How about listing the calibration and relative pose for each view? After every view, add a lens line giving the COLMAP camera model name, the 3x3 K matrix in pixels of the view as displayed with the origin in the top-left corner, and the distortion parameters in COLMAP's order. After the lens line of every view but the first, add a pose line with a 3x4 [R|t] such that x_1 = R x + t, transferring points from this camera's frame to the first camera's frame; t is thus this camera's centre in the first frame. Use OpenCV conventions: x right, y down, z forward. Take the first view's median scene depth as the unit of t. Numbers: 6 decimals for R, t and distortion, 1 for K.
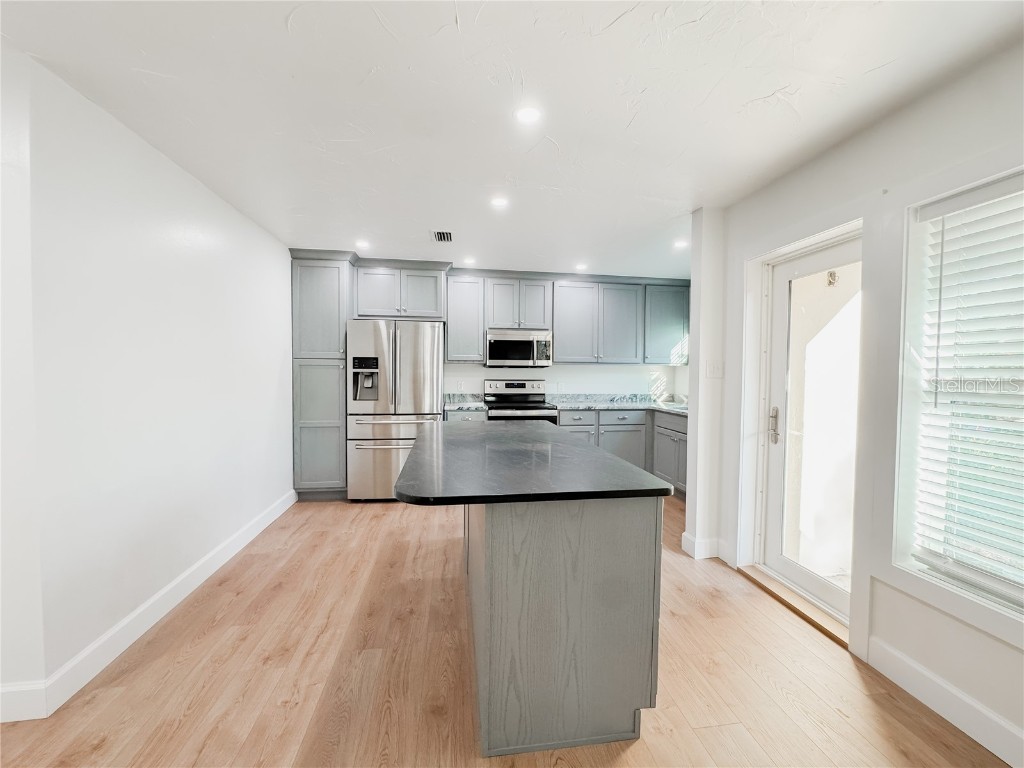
lens RADIAL K [[408.3, 0, 512.4], [0, 408.3, 385.1], [0, 0, 1]] dist [-0.005436, 0.001301]
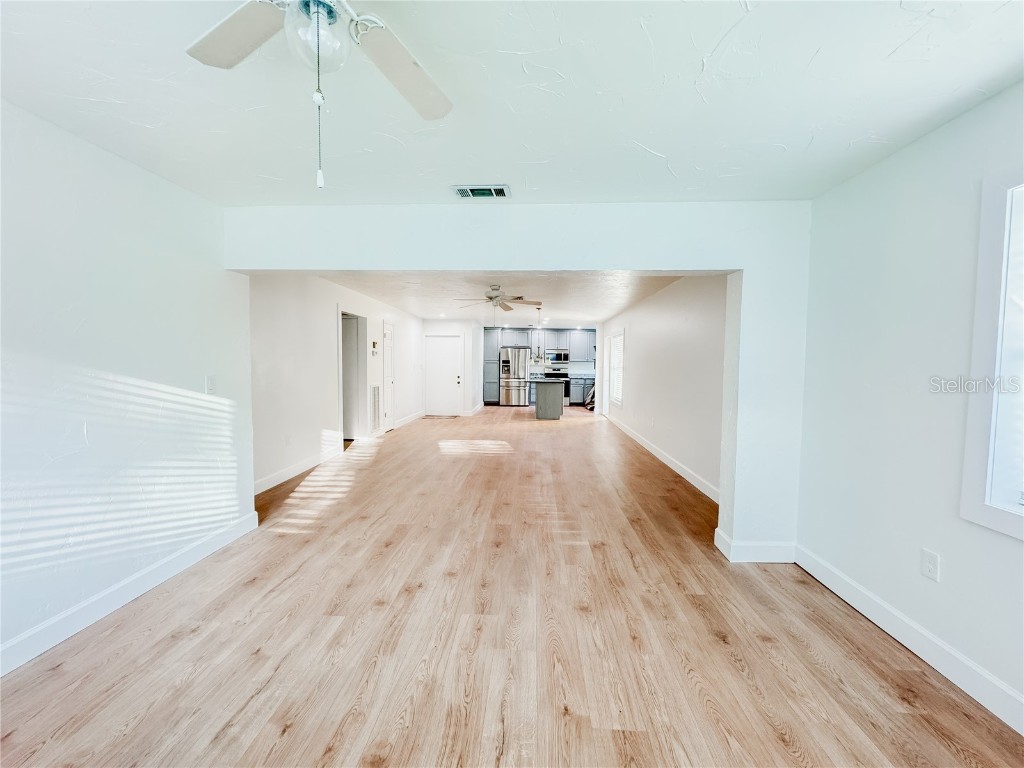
lens RADIAL K [[408.3, 0, 511.2], [0, 408.3, 387.1], [0, 0, 1]] dist [-0.005436, 0.001301]
pose [[0.979844, 0.009882, -0.199522, 0.310677], [-0.006200, 0.999799, 0.019069, 0.079072], [0.199670, -0.017448, 0.979708, -2.067388]]
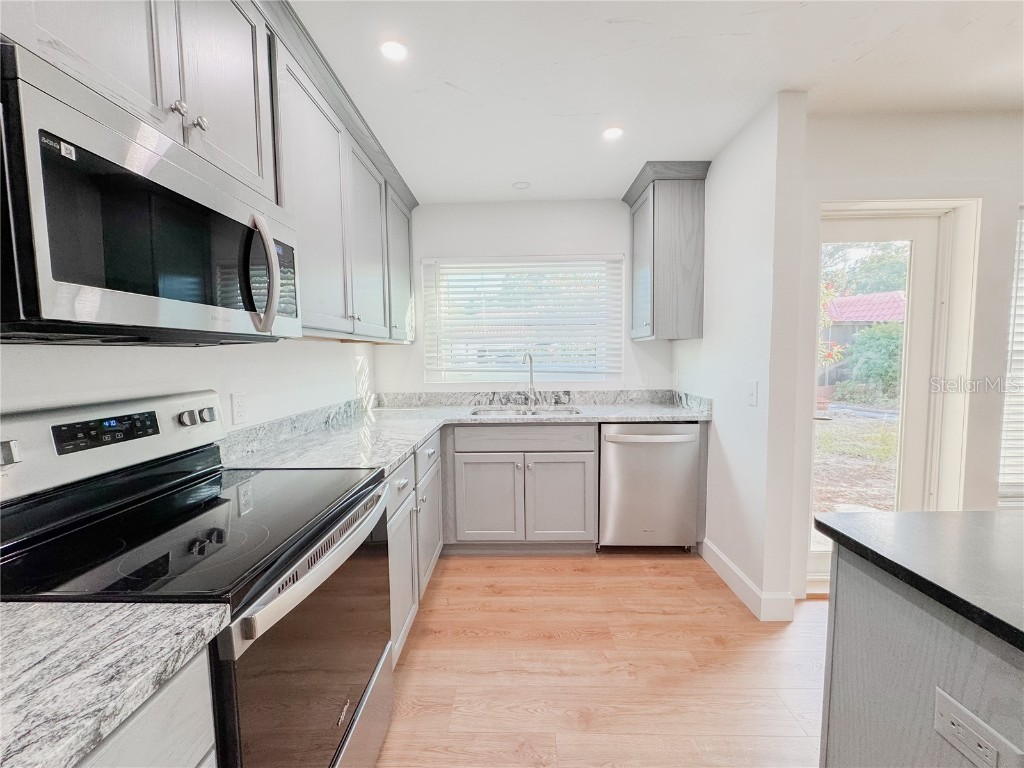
lens RADIAL K [[408.3, 0, 509.8], [0, 408.3, 383.9], [0, 0, 1]] dist [-0.005436, 0.001301]
pose [[0.163611, -0.081627, 0.983142, -0.196114], [0.050048, 0.995975, 0.074364, -0.033615], [-0.985255, 0.037038, 0.167038, 0.961752]]
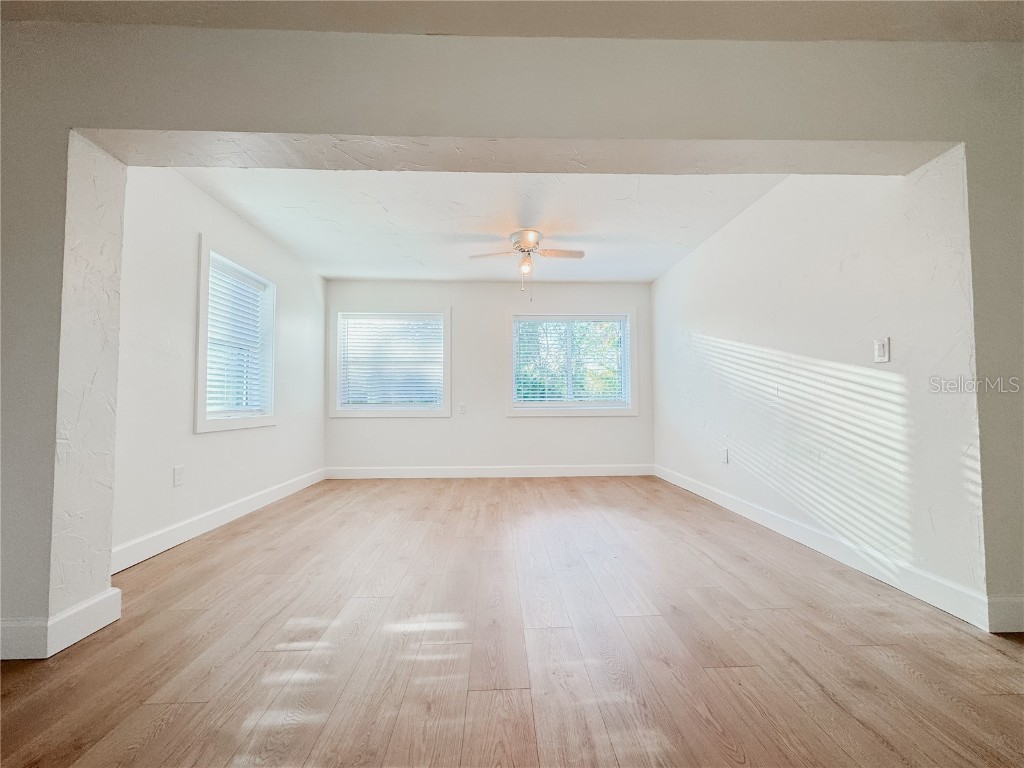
lens RADIAL K [[408.3, 0, 510.3], [0, 408.3, 382.3], [0, 0, 1]] dist [-0.005436, 0.001301]
pose [[-0.993949, -0.006304, 0.109665, 0.077154], [-0.007131, 0.999949, -0.007148, 0.137177], [-0.109614, -0.007887, -0.993943, -0.911124]]
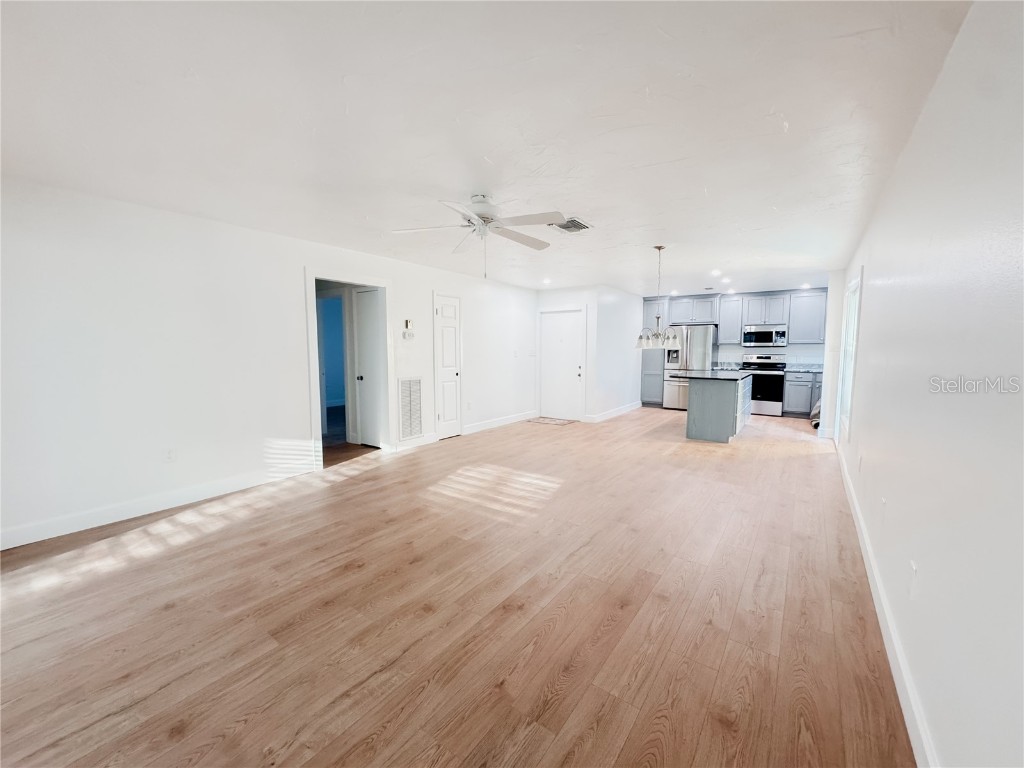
lens RADIAL K [[408.3, 0, 512.4], [0, 408.3, 391.9], [0, 0, 1]] dist [-0.005436, 0.001301]
pose [[0.717403, 0.063300, -0.693777, 0.547706], [-0.018961, 0.997269, 0.071384, 0.051362], [0.696401, -0.038056, 0.716643, -1.167262]]
